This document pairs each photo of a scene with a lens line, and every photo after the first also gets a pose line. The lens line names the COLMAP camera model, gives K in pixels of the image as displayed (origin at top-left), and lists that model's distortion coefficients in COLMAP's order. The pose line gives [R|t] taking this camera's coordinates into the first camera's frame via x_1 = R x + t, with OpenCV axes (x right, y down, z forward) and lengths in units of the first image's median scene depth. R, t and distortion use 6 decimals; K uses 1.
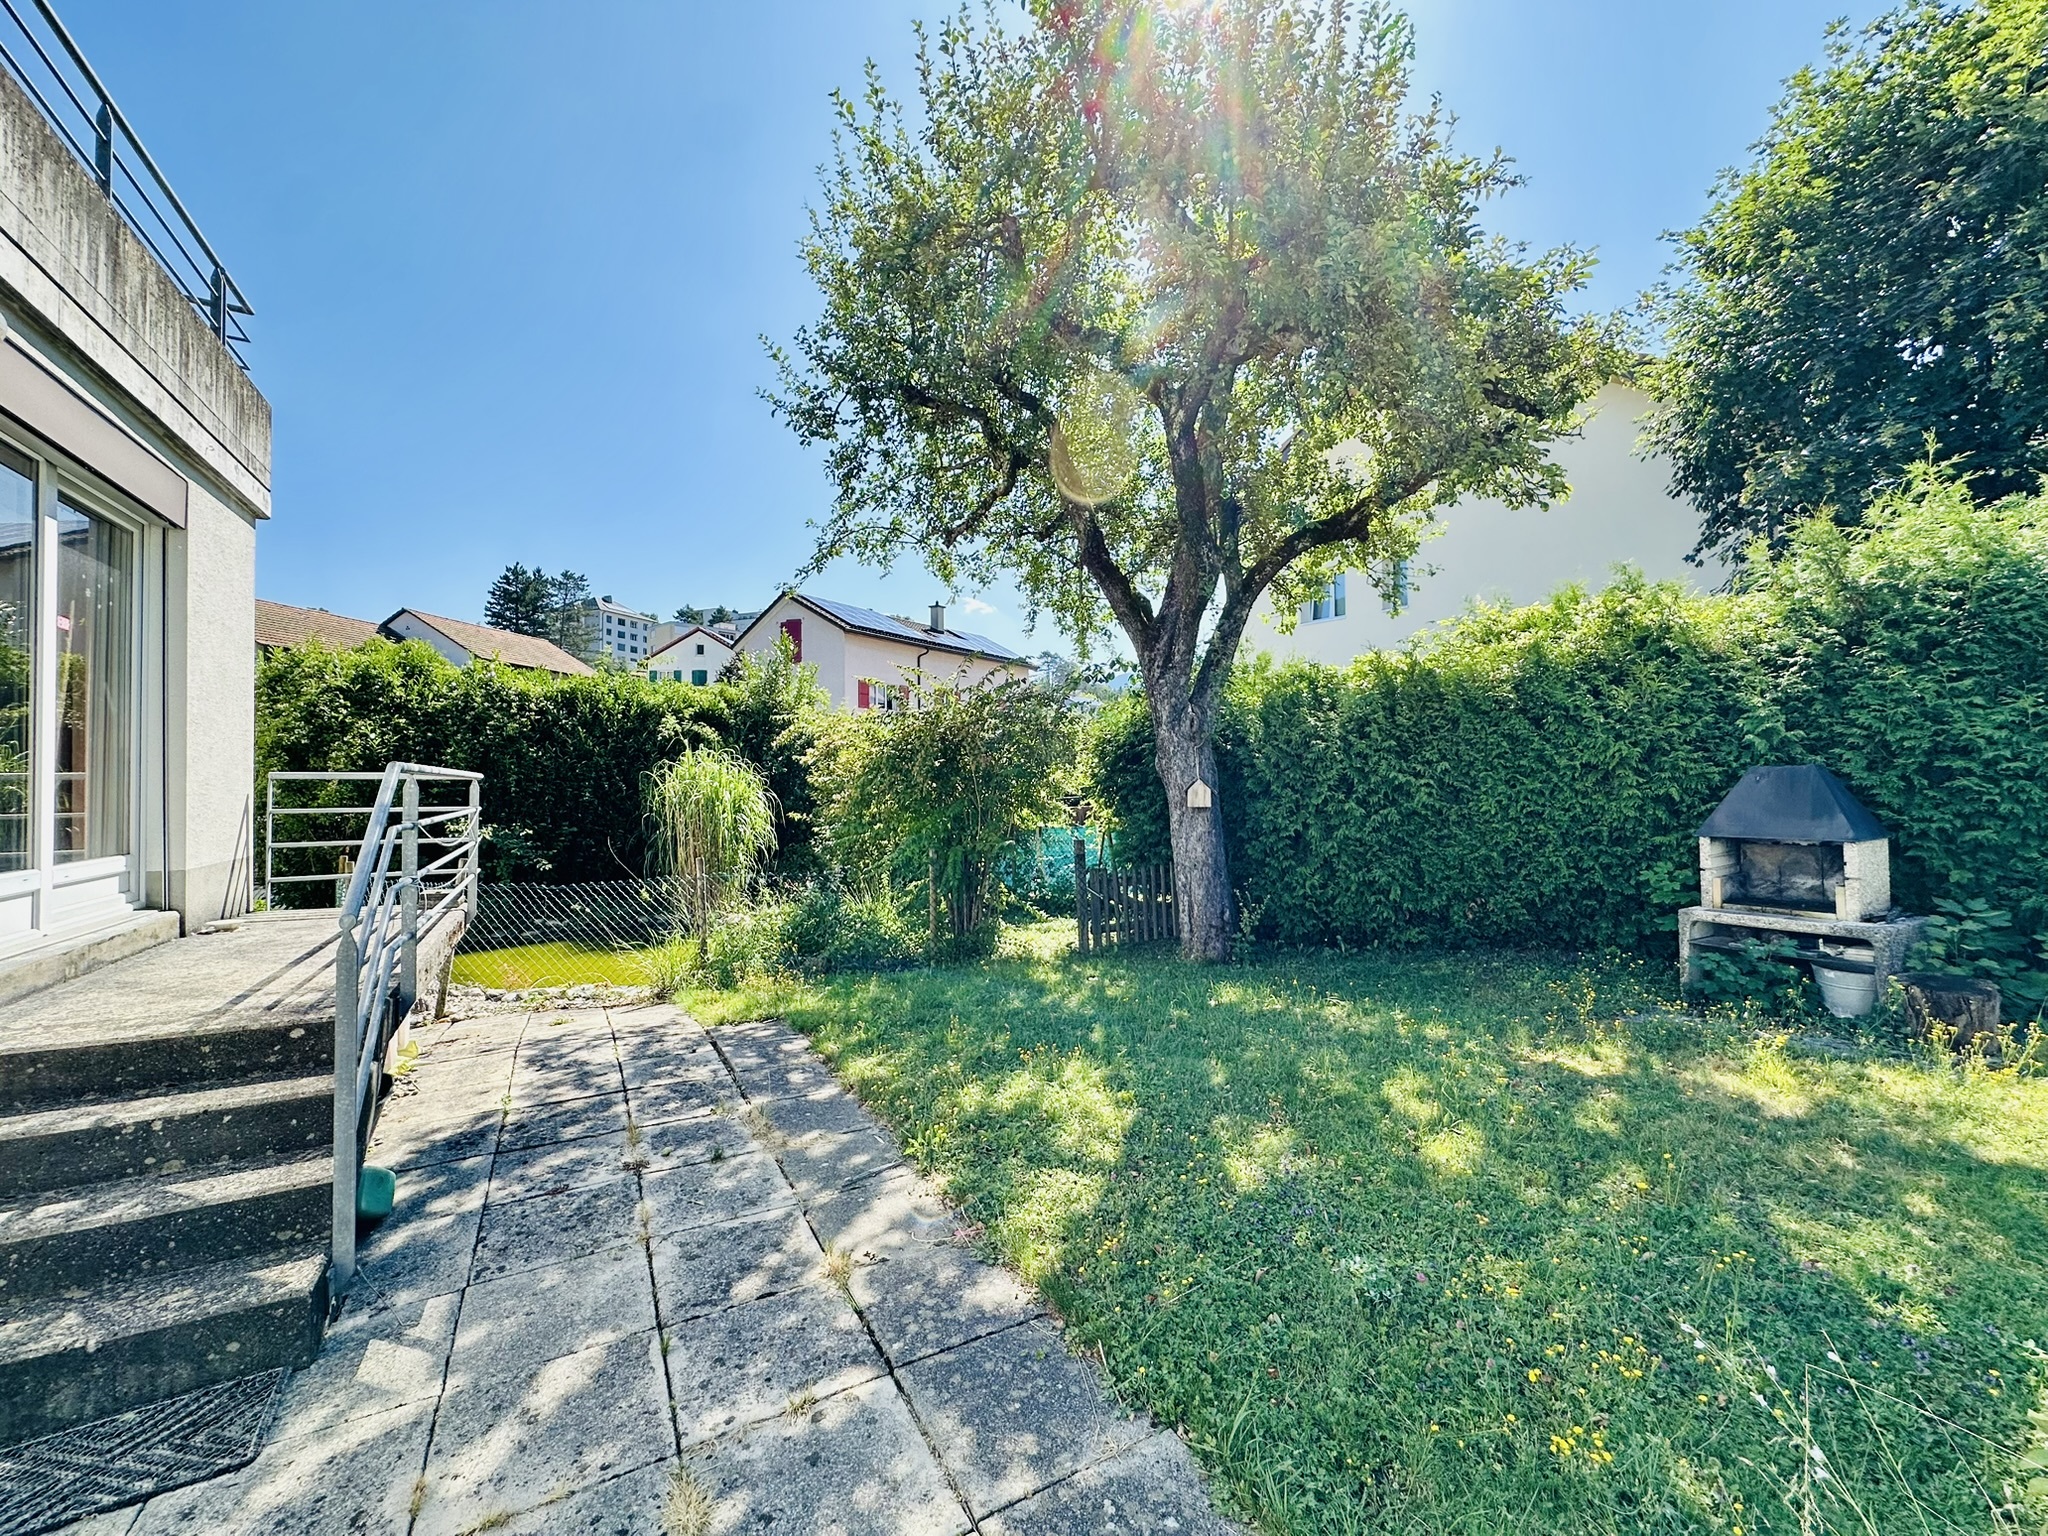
lens RADIAL K [[827.0, 0, 1027.0], [0, 827.0, 774.5], [0, 0, 1]] dist [-0.002134, -0.000482]
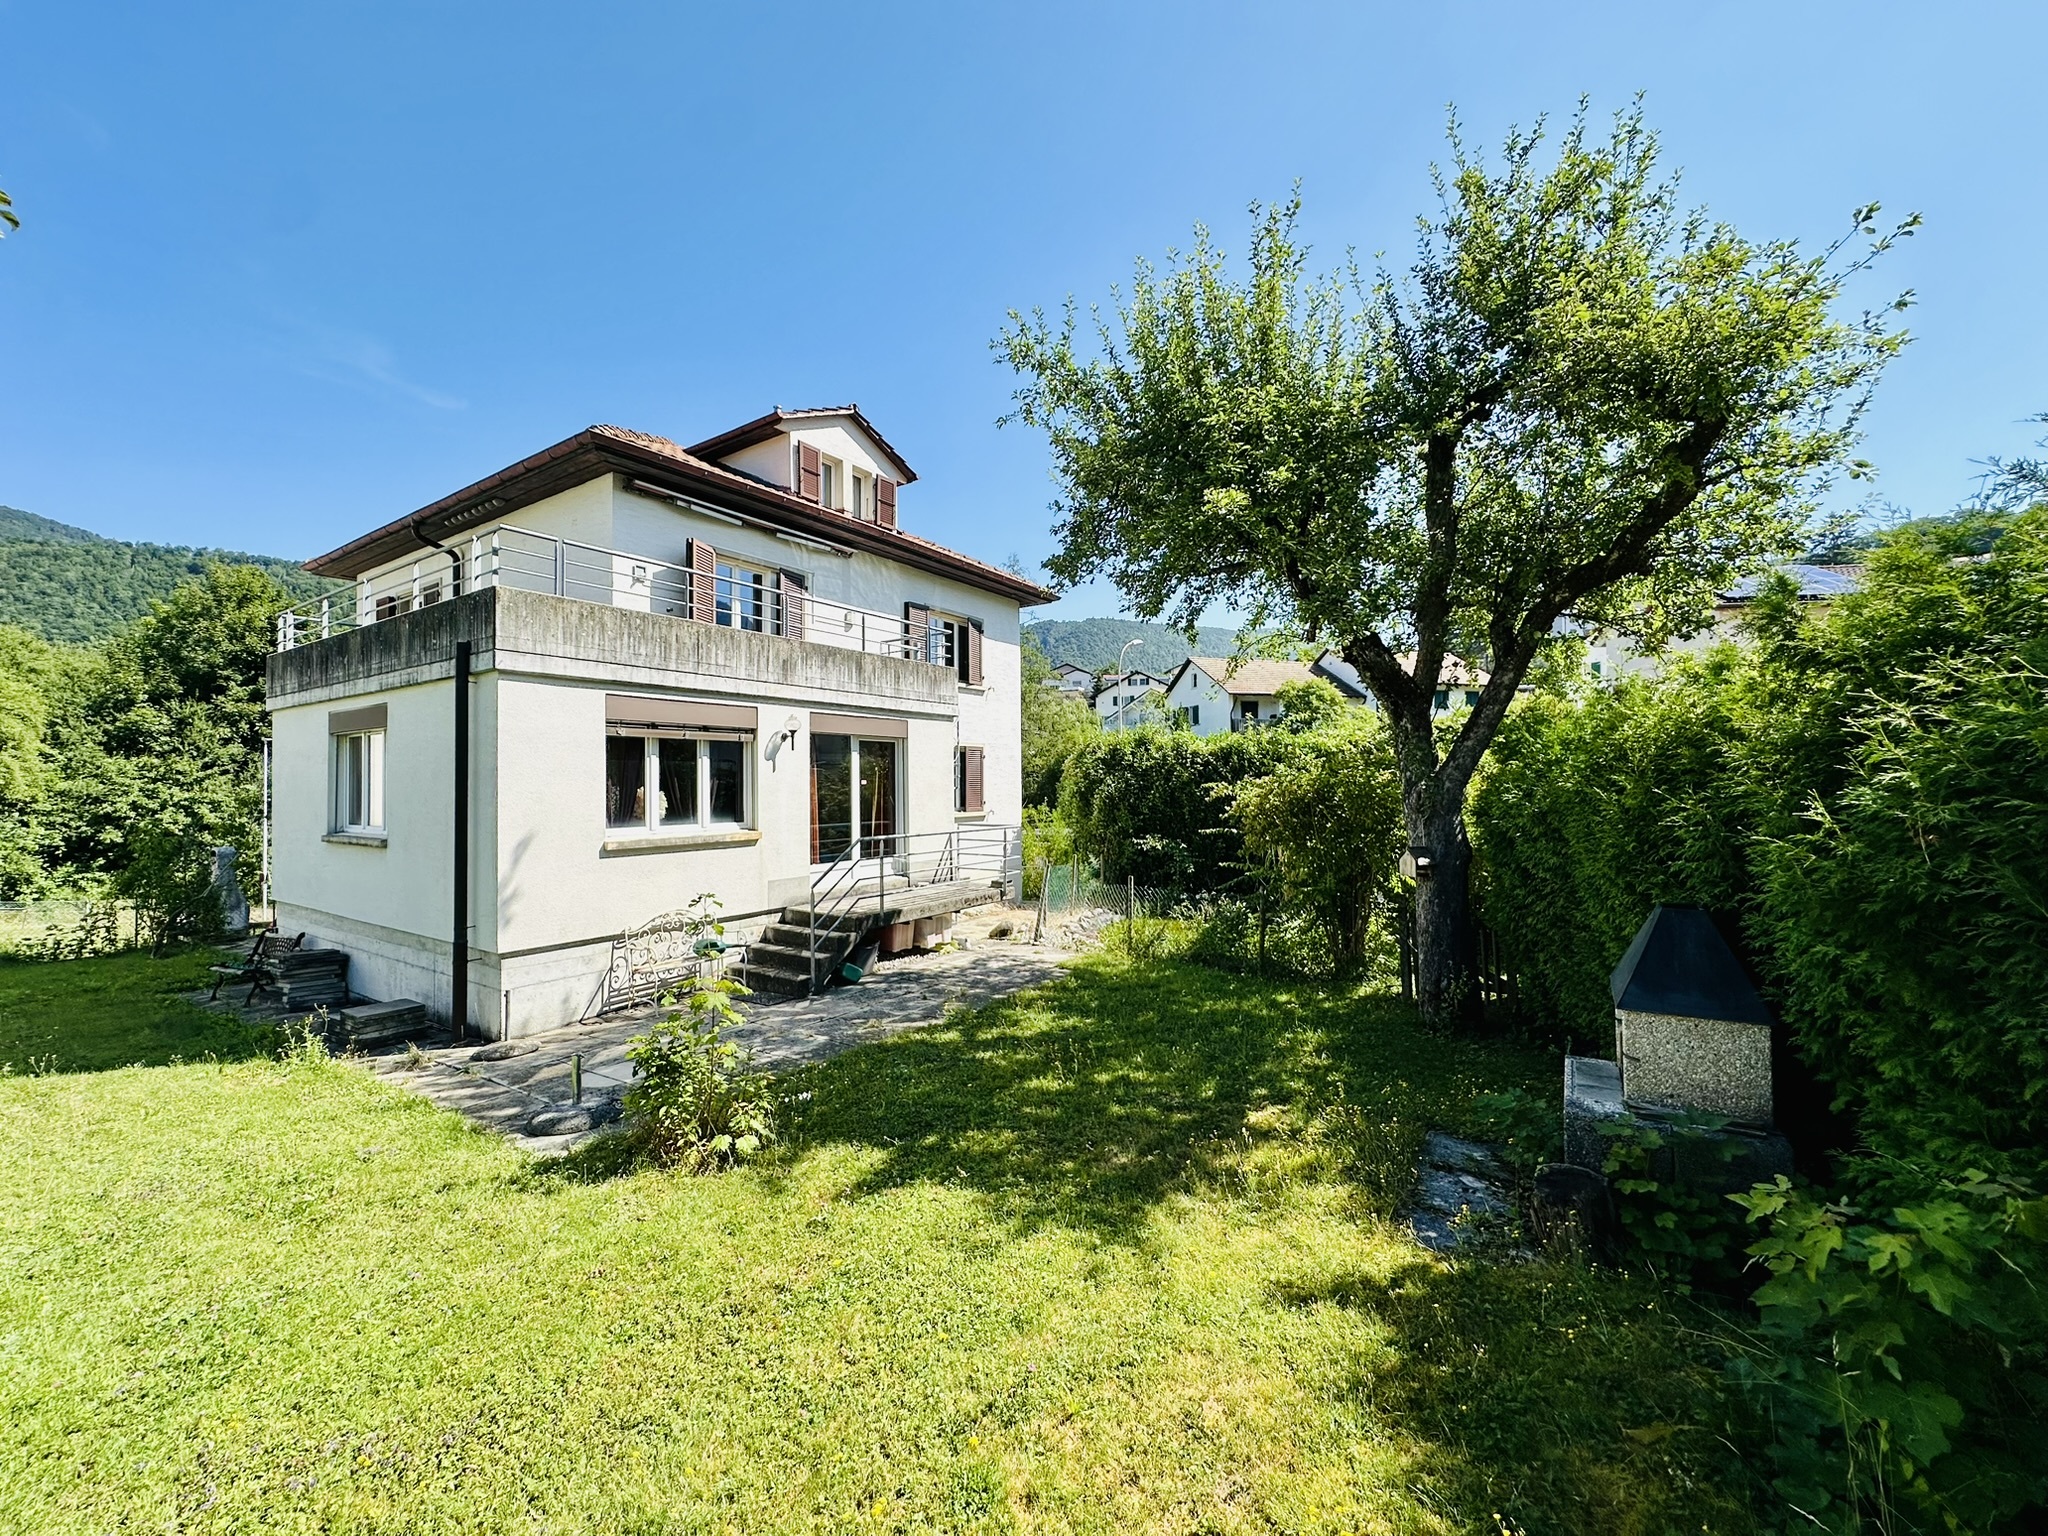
lens RADIAL K [[827.0, 0, 1022.7], [0, 827.0, 771.8], [0, 0, 1]] dist [-0.002134, -0.000482]
pose [[0.450166, -0.007337, -0.892915, 2.201215], [0.016331, 0.999867, 0.000018, -0.249913], [0.892796, -0.014591, 0.450226, 0.132934]]
